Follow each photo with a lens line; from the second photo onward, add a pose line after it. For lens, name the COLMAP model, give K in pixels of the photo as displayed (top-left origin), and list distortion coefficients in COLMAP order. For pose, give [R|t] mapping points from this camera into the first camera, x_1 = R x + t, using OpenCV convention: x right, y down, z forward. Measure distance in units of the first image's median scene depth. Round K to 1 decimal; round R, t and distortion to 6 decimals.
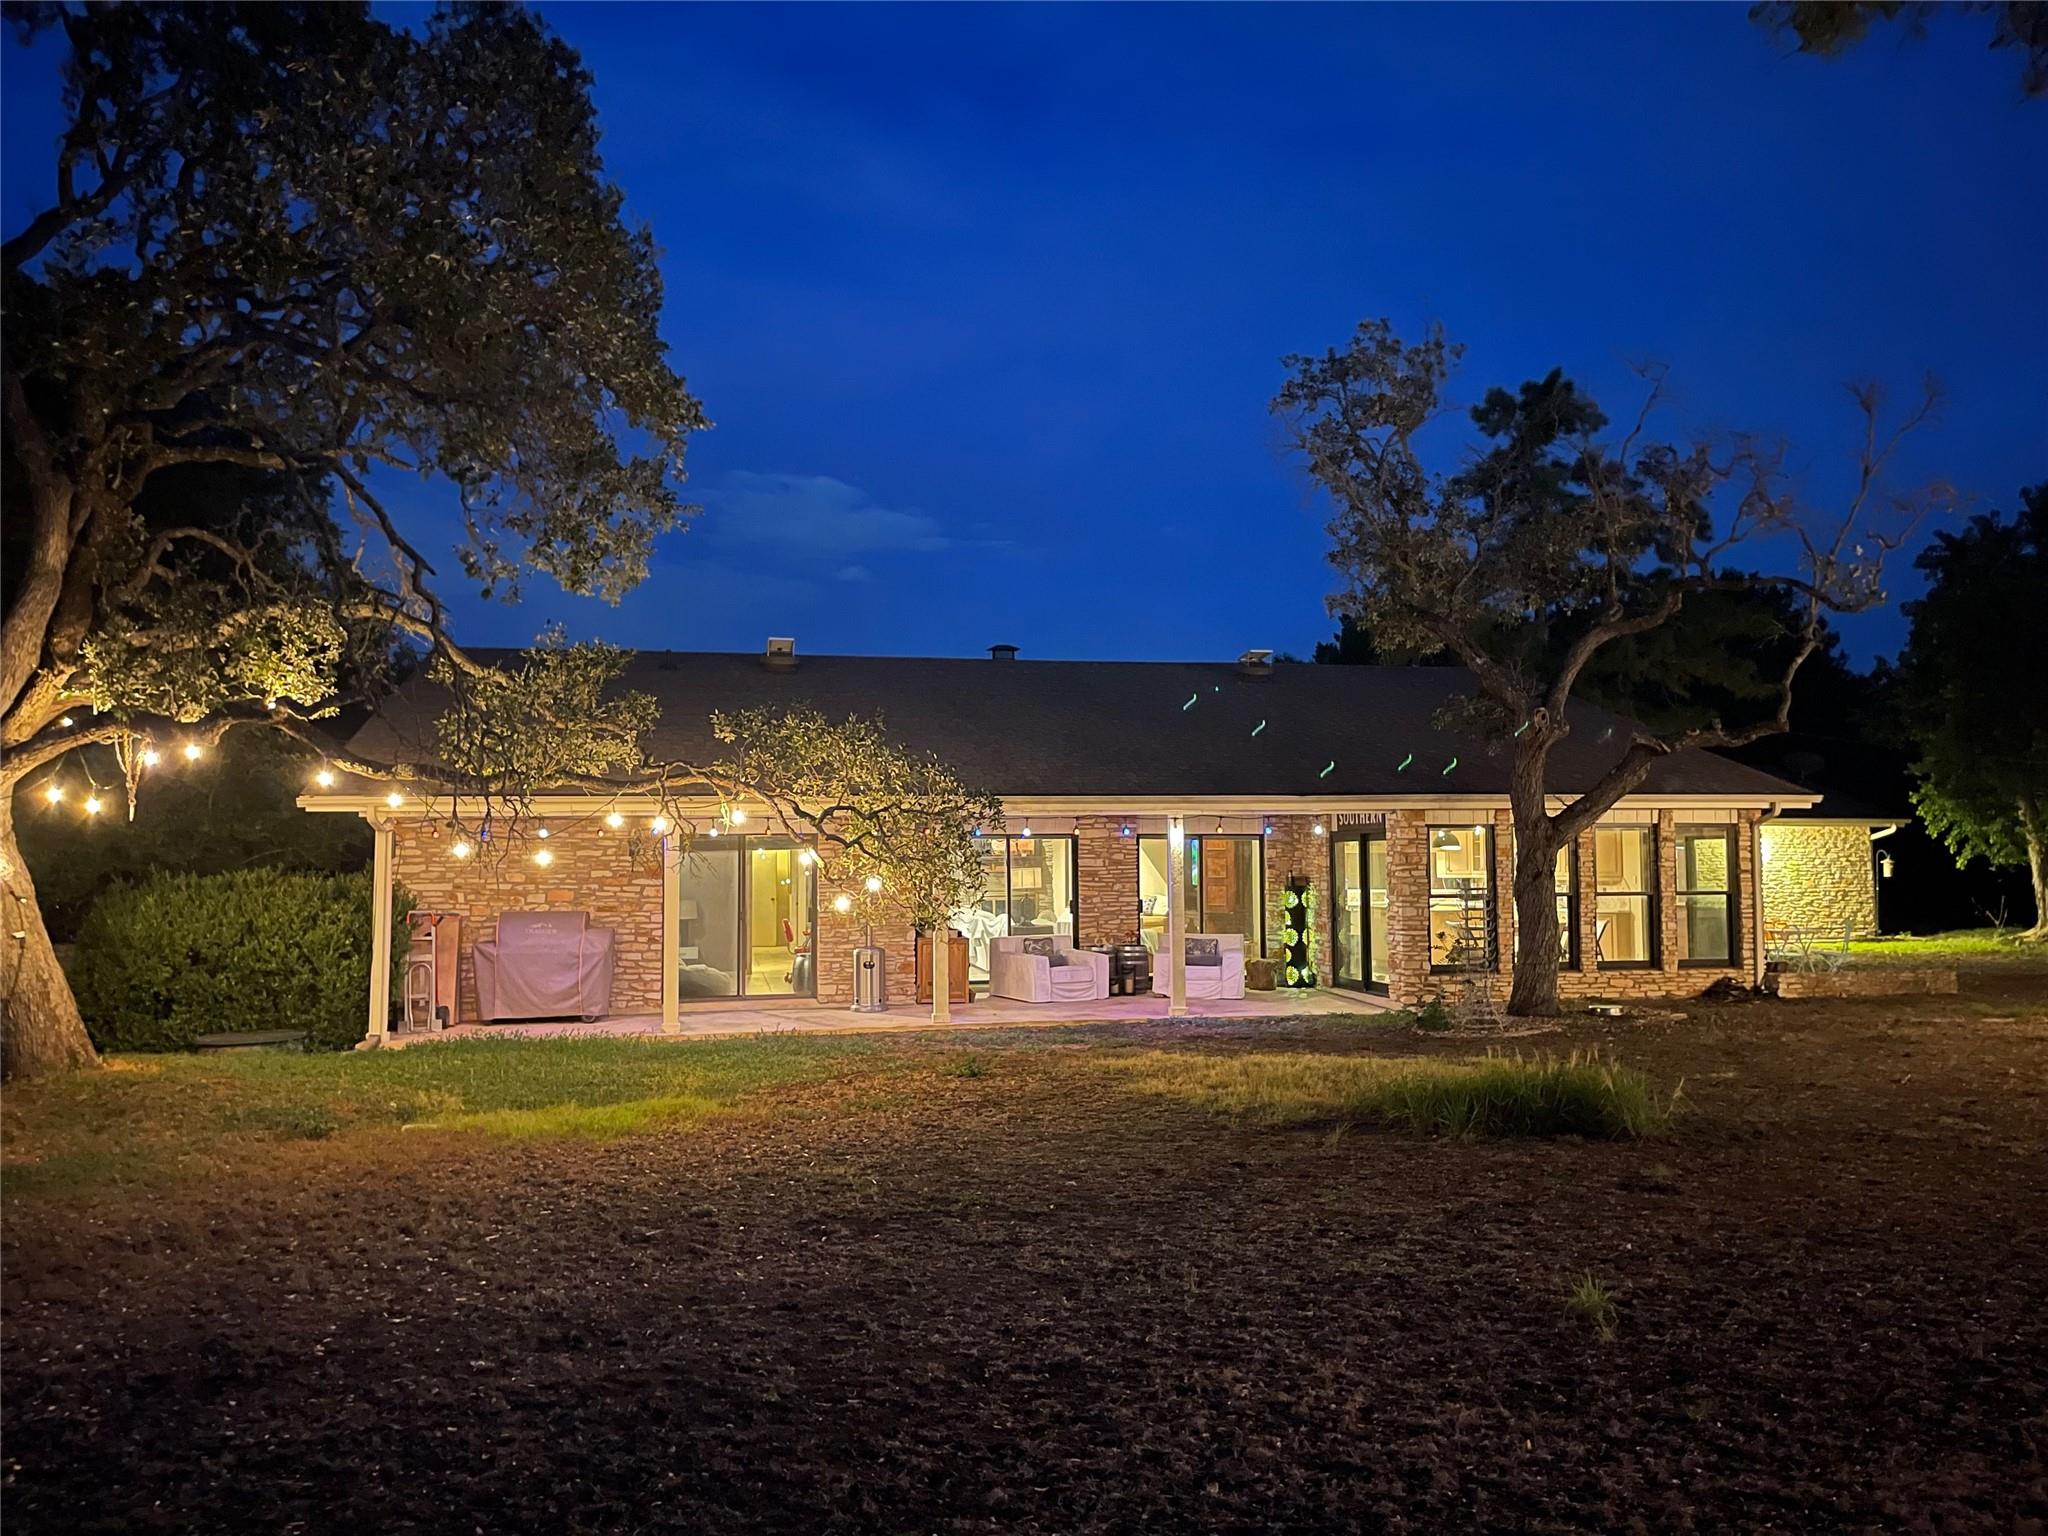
lens RADIAL K [[1516.7, 0, 1024.0], [0, 1516.7, 768.0], [0, 0, 1]] dist [0.055261, -0.061650]
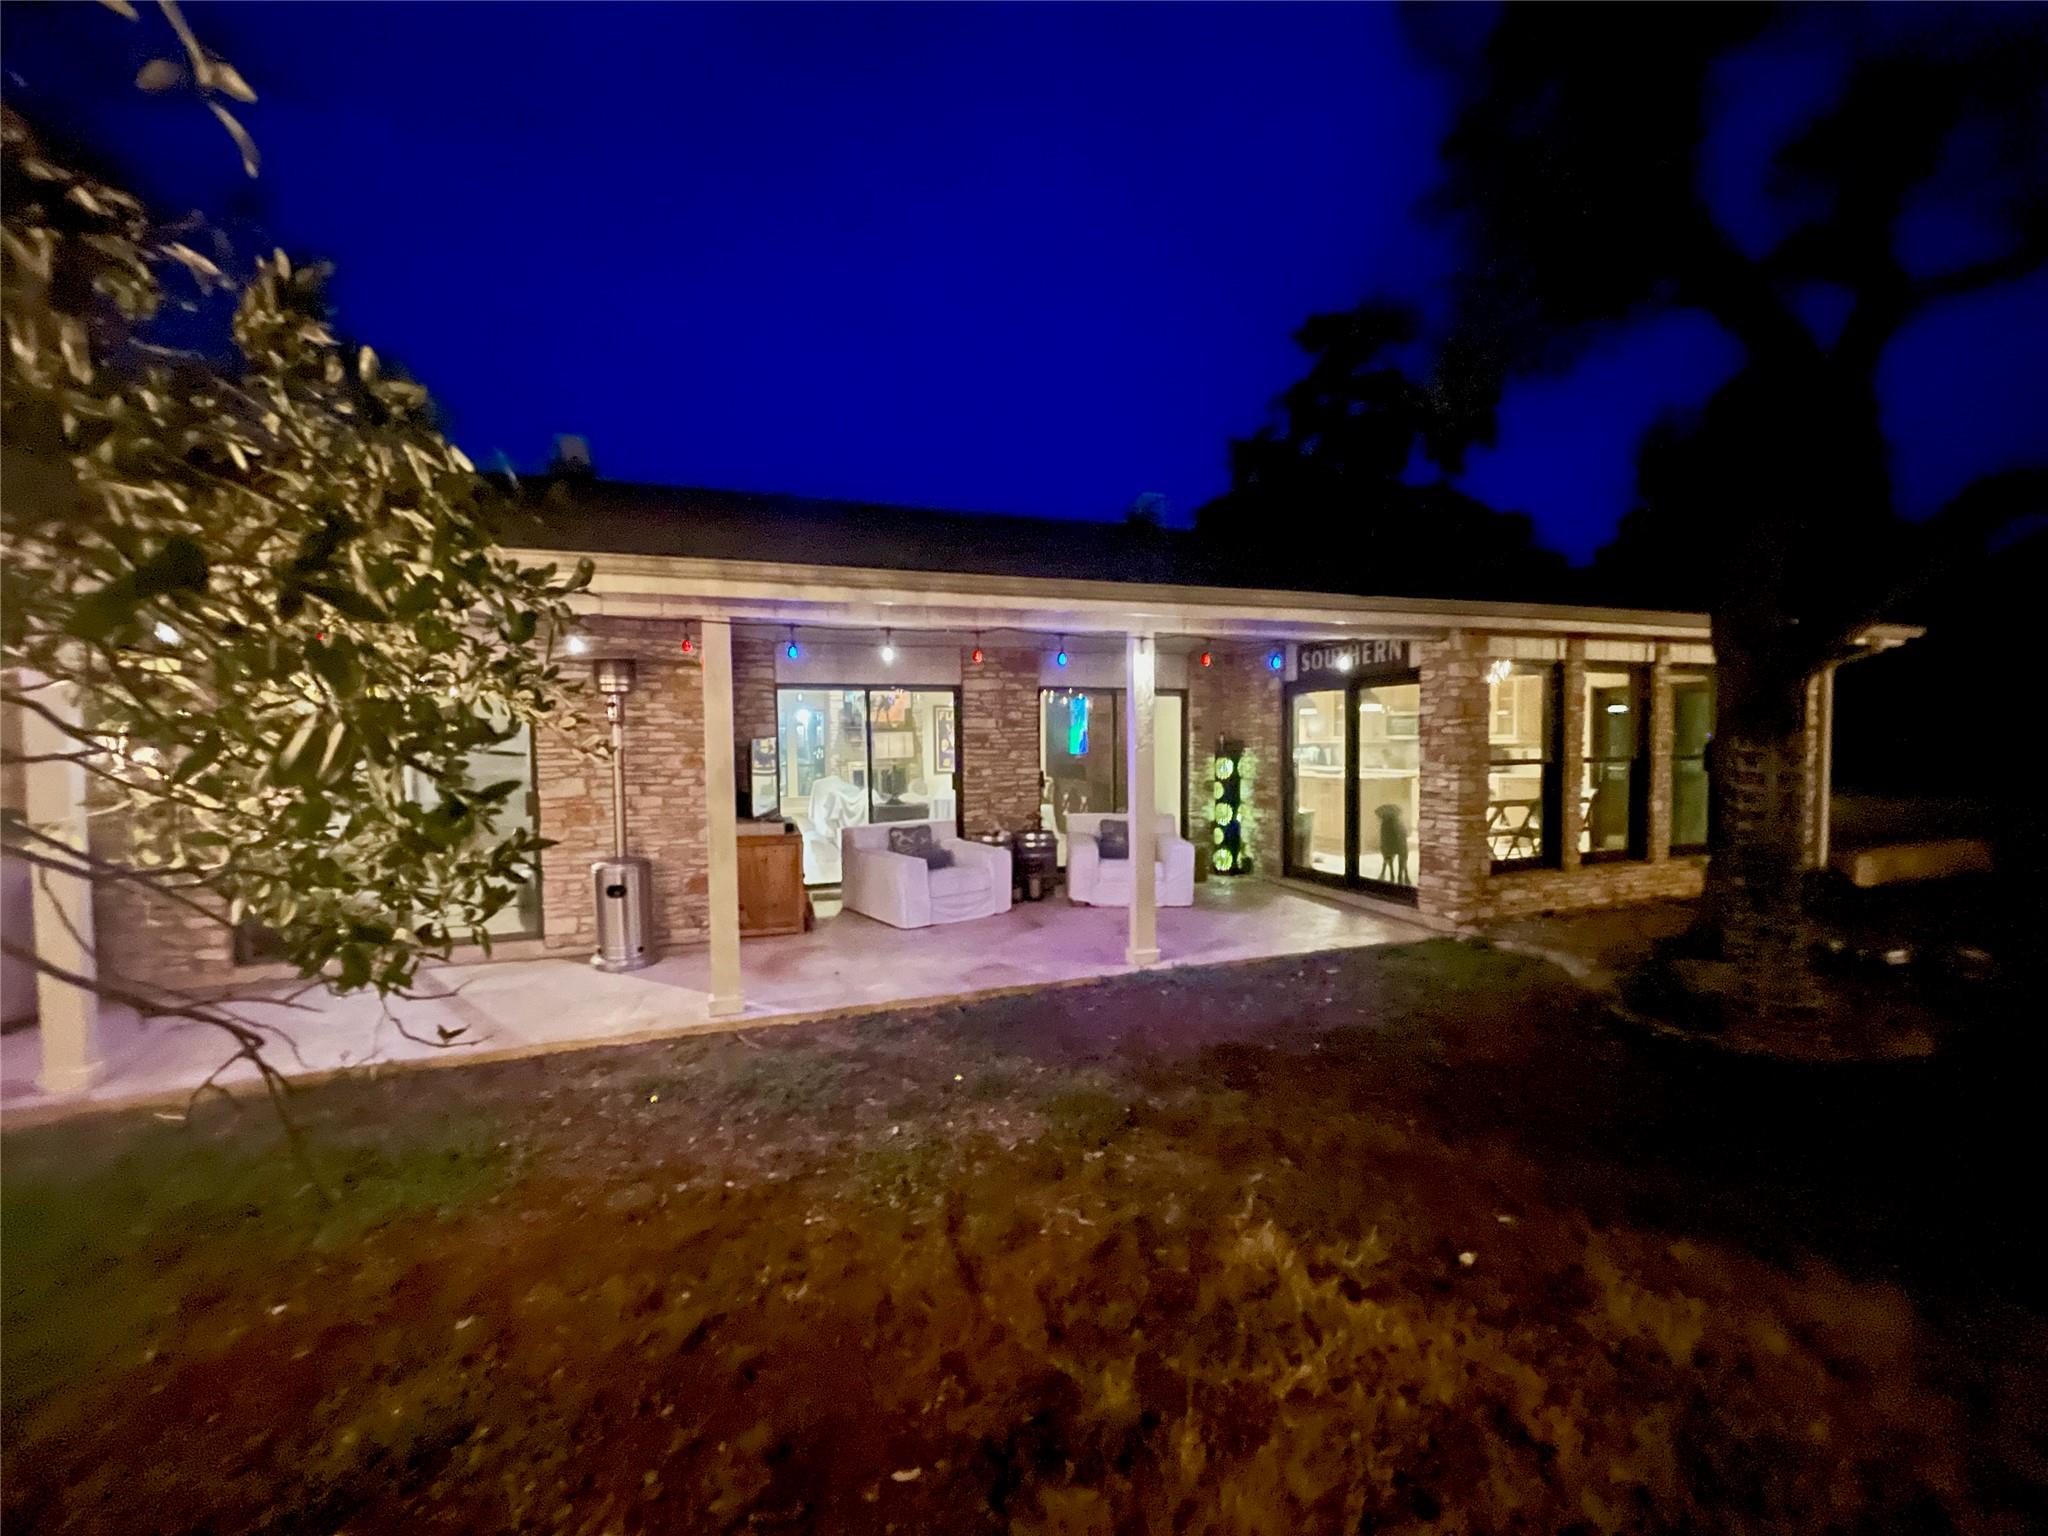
lens RADIAL K [[810.6, 0, 1016.3], [0, 810.6, 767.4], [0, 0, 1]] dist [-0.000342, 0.000347]
pose [[0.989504, -0.009992, 0.144158, 0.003002], [-0.002990, 0.995977, 0.089556, 0.036362], [-0.144473, -0.089047, 0.985494, 0.449875]]
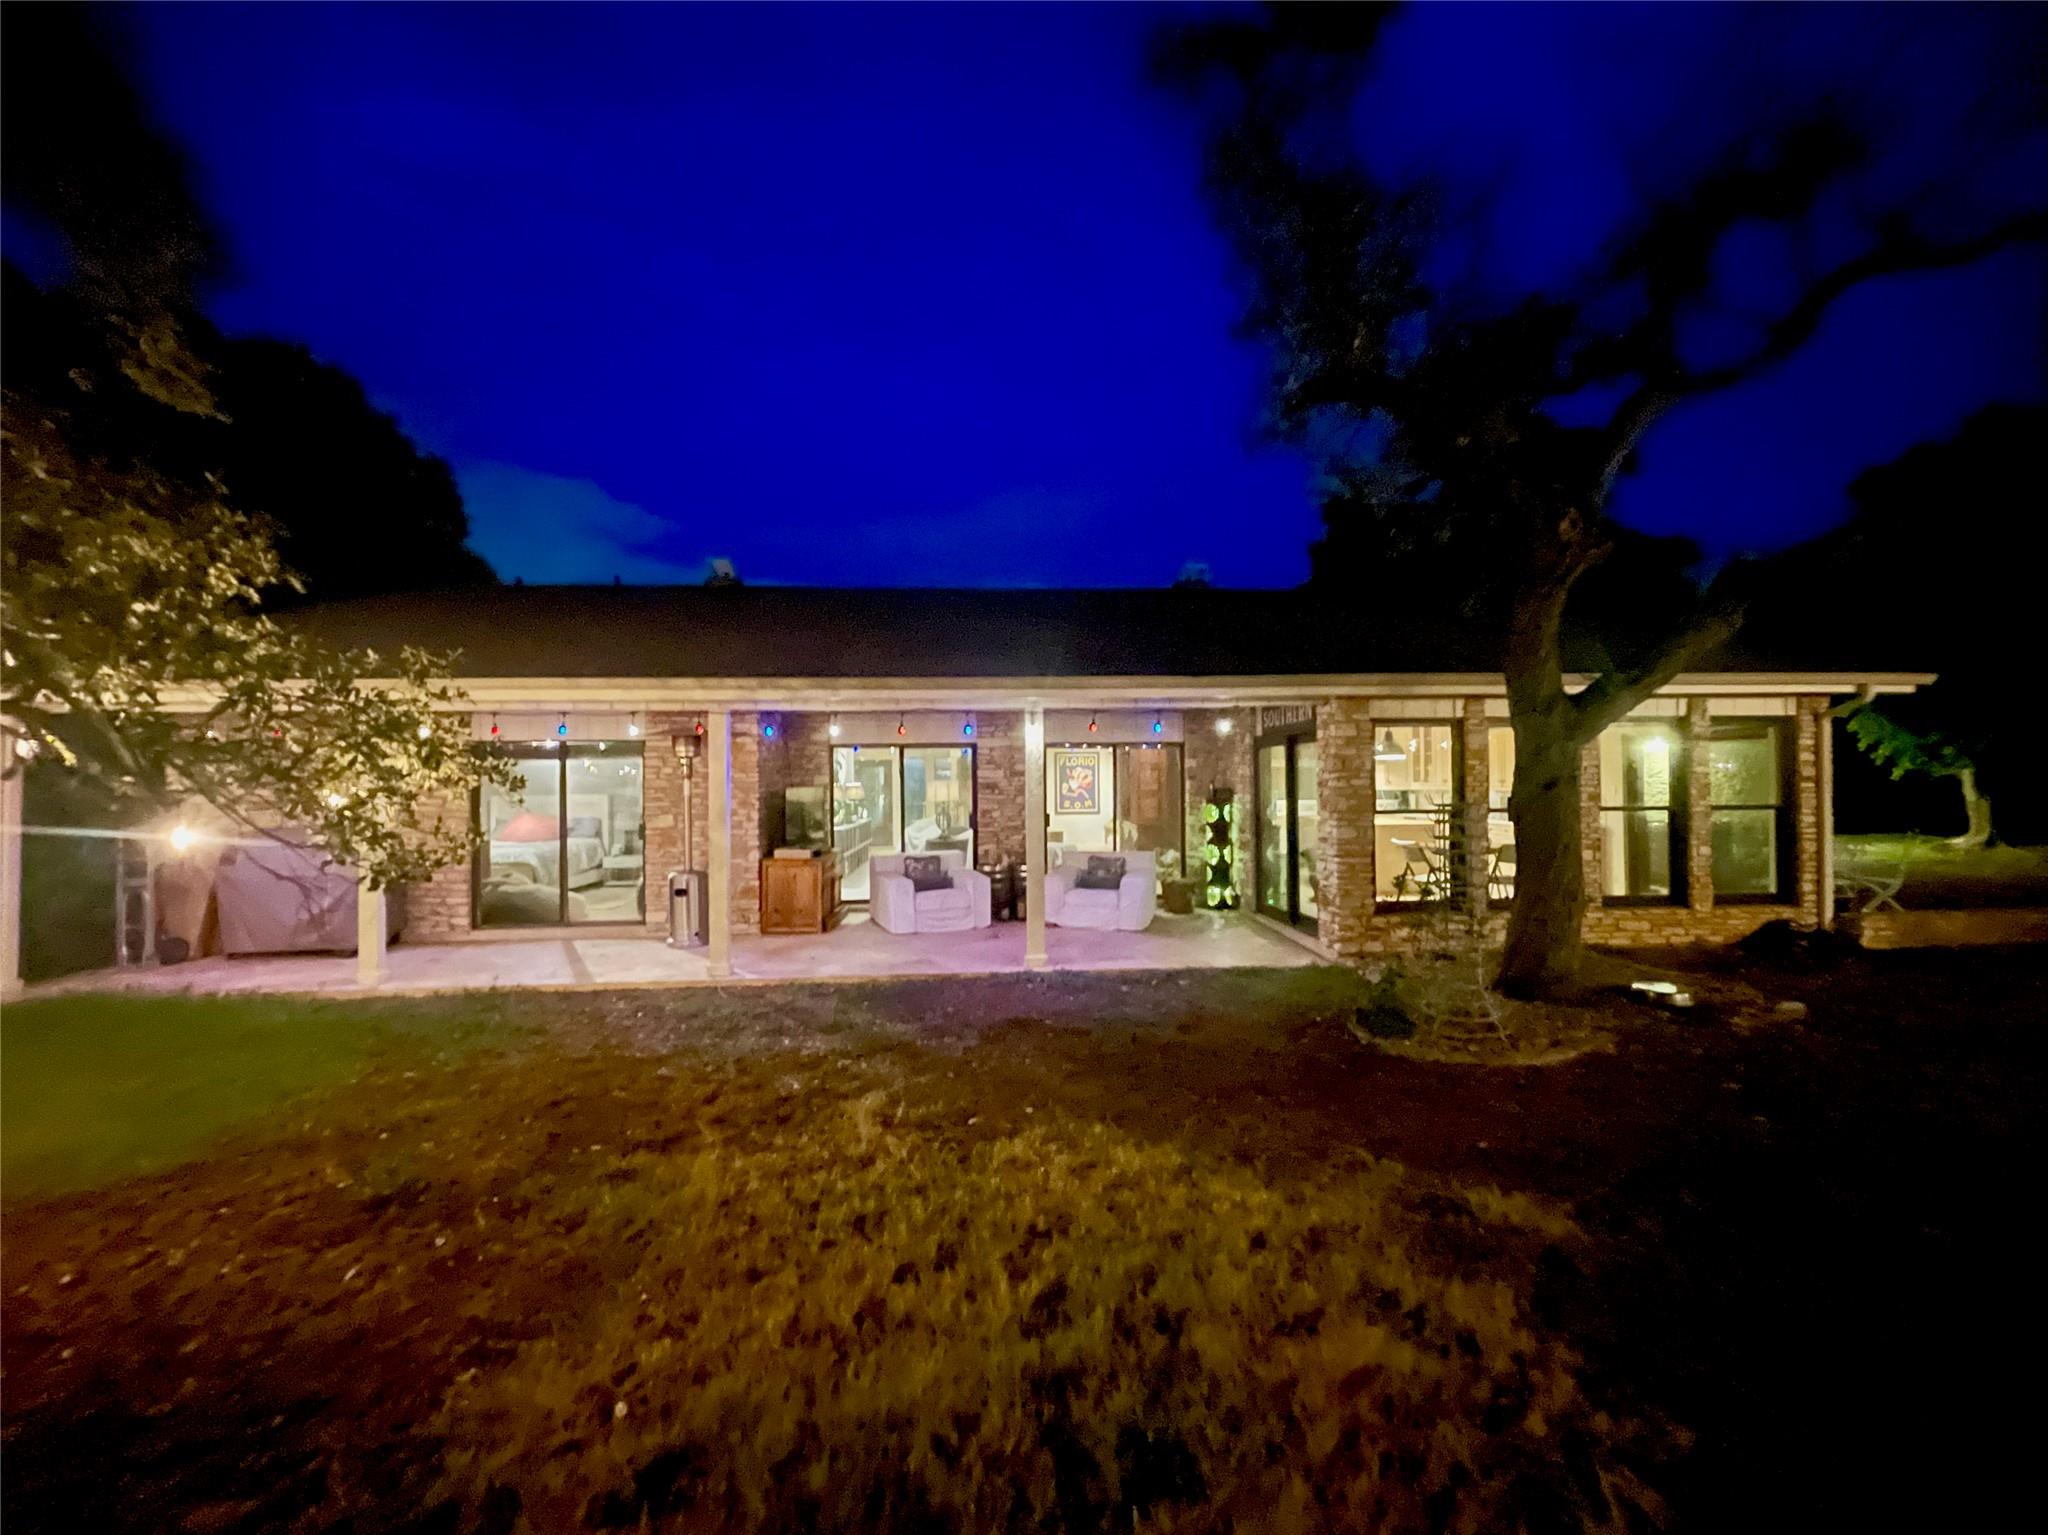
lens RADIAL K [[822.4, 0, 1024.0], [0, 822.4, 767.5], [0, 0, 1]] dist [-0.001045, 0.000033]
pose [[0.991602, -0.004783, -0.129238, 0.097353], [0.010235, 0.999084, 0.041551, 0.028680], [0.128921, -0.042525, 0.990743, 0.381034]]
